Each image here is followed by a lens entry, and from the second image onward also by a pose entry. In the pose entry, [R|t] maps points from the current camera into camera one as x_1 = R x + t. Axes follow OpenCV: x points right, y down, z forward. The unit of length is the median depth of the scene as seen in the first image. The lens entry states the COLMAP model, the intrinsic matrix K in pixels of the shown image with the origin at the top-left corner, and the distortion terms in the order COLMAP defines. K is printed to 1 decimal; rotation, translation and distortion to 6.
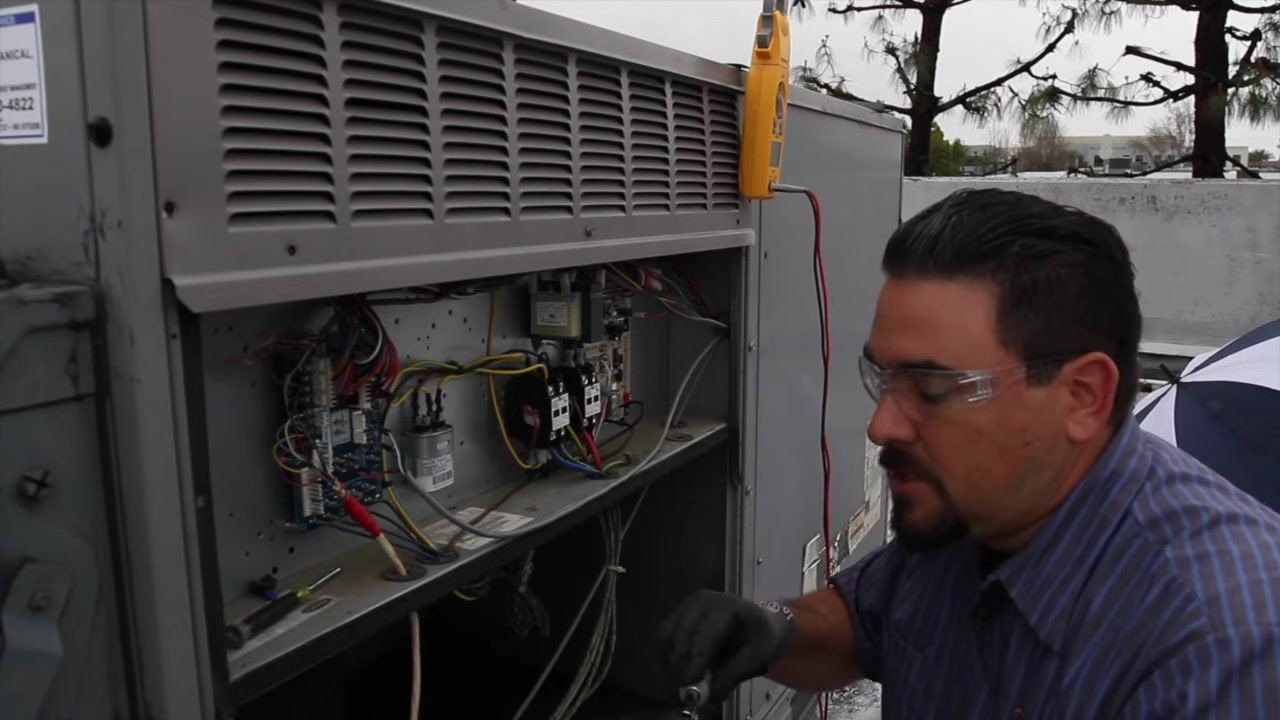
lens RADIAL K [[1018.2, 0, 631.5], [0, 1018.2, 361.7], [0, 0, 1]] dist [-0.089314, 0.055864]
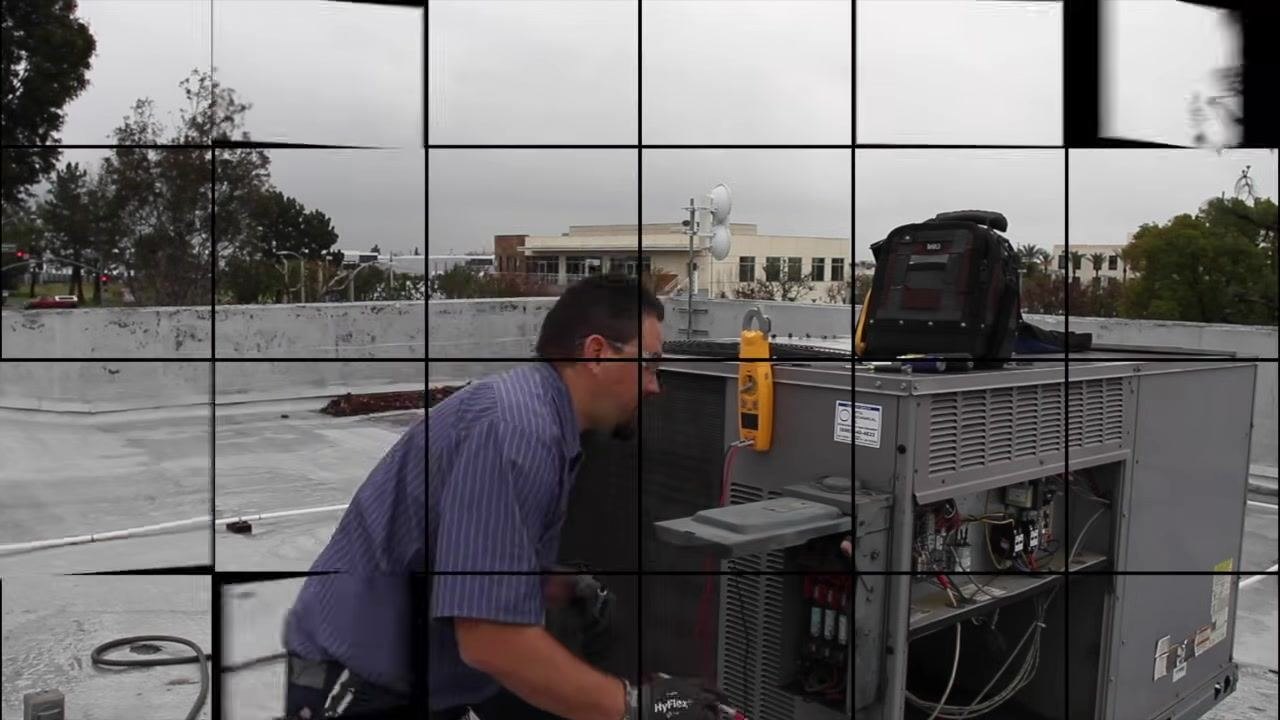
lens RADIAL K [[1018.2, 0, 631.5], [0, 1018.2, 361.7], [0, 0, 1]] dist [-0.089314, 0.055864]
pose [[0.930637, 0.053209, -0.362055, -0.082910], [-0.087171, 0.993126, -0.078113, -0.087690], [0.355410, 0.104256, 0.928878, -1.202783]]
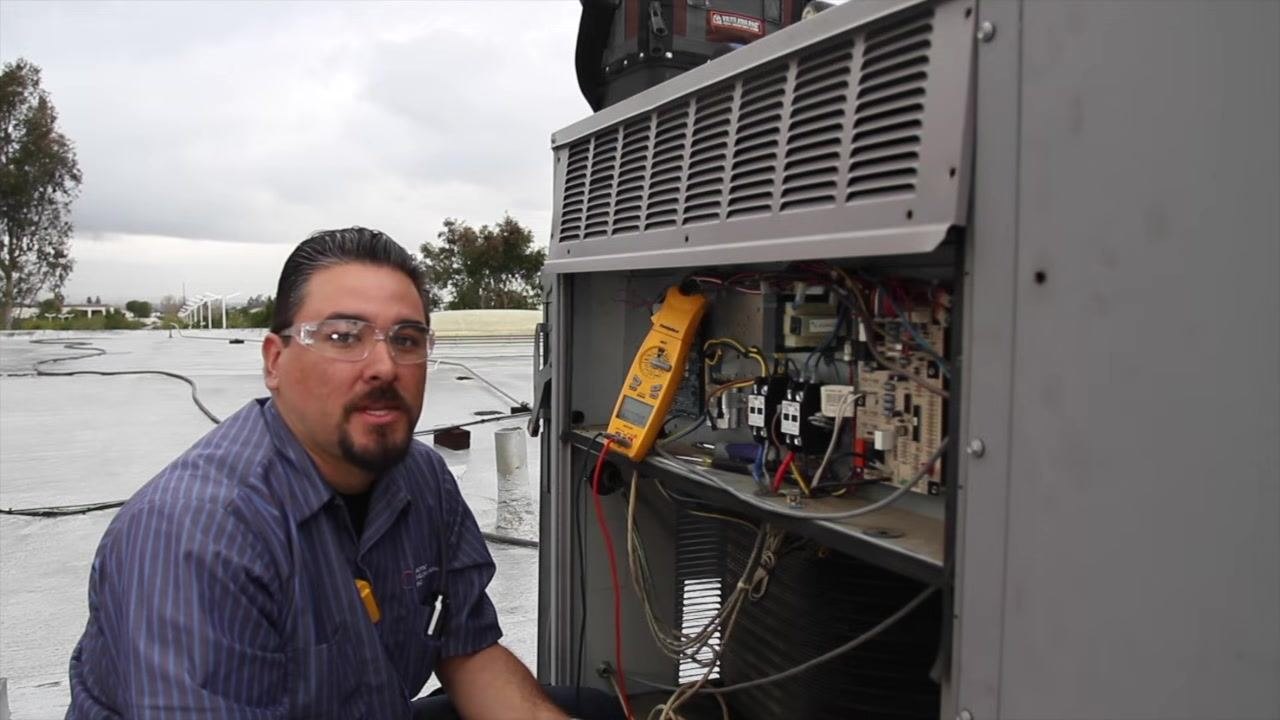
lens RADIAL K [[1018.2, 0, 631.5], [0, 1018.2, 361.7], [0, 0, 1]] dist [-0.089314, 0.055864]
pose [[-0.632595, 0.038109, -0.773545, 0.826085], [-0.138279, 0.977182, 0.161224, -0.153183], [0.762038, 0.208955, -0.612891, 1.523054]]
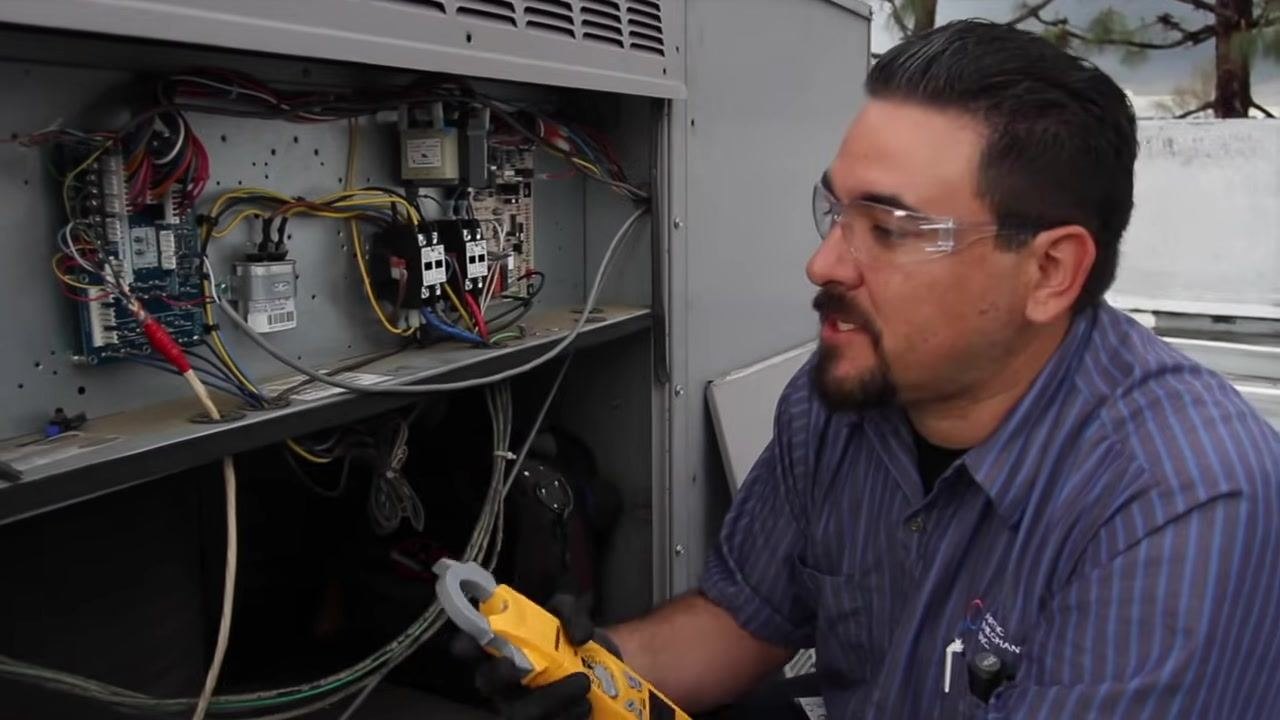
lens RADIAL K [[1111.7, 0, 634.3], [0, 1111.7, 347.6], [0, 0, 1]] dist [-0.100516, 0.085568]
pose [[0.999800, -0.010545, 0.017020, 0.081374], [0.010578, 0.999942, -0.001848, 0.120311], [-0.017000, 0.002028, 0.999853, 0.064514]]
